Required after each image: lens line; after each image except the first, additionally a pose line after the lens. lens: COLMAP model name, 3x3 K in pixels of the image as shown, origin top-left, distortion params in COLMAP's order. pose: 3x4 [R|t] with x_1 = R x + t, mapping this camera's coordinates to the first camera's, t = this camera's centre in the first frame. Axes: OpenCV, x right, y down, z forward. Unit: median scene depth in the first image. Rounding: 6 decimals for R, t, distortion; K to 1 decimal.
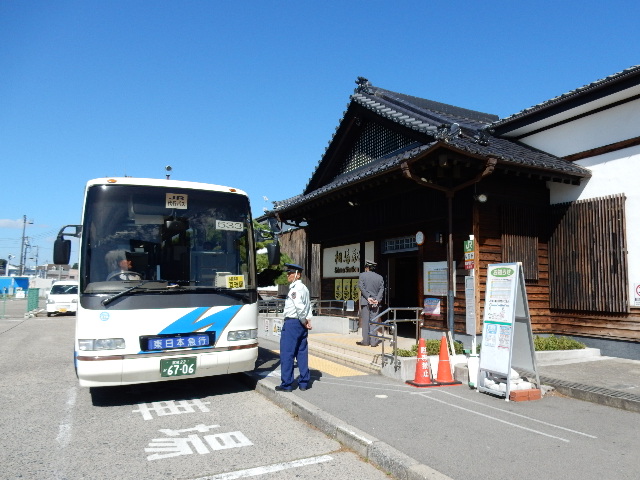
lens RADIAL K [[469.1, 0, 320.5], [0, 469.1, 241.3], [0, 0, 1]] dist [0.004291, 0.000863]
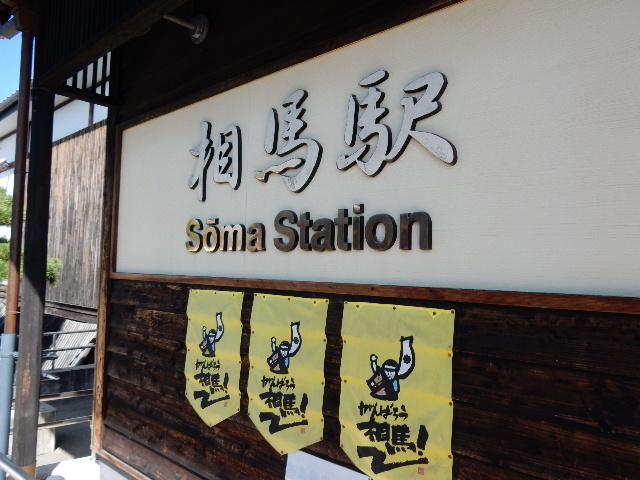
lens RADIAL K [[469.1, 0, 320.4], [0, 469.1, 241.7], [0, 0, 1]] dist [0.004291, 0.000863]
pose [[0.927550, 0.036550, 0.371906, 0.011154], [-0.049716, 0.998428, 0.025870, 0.057633], [-0.370376, -0.042486, 0.927910, 0.832195]]
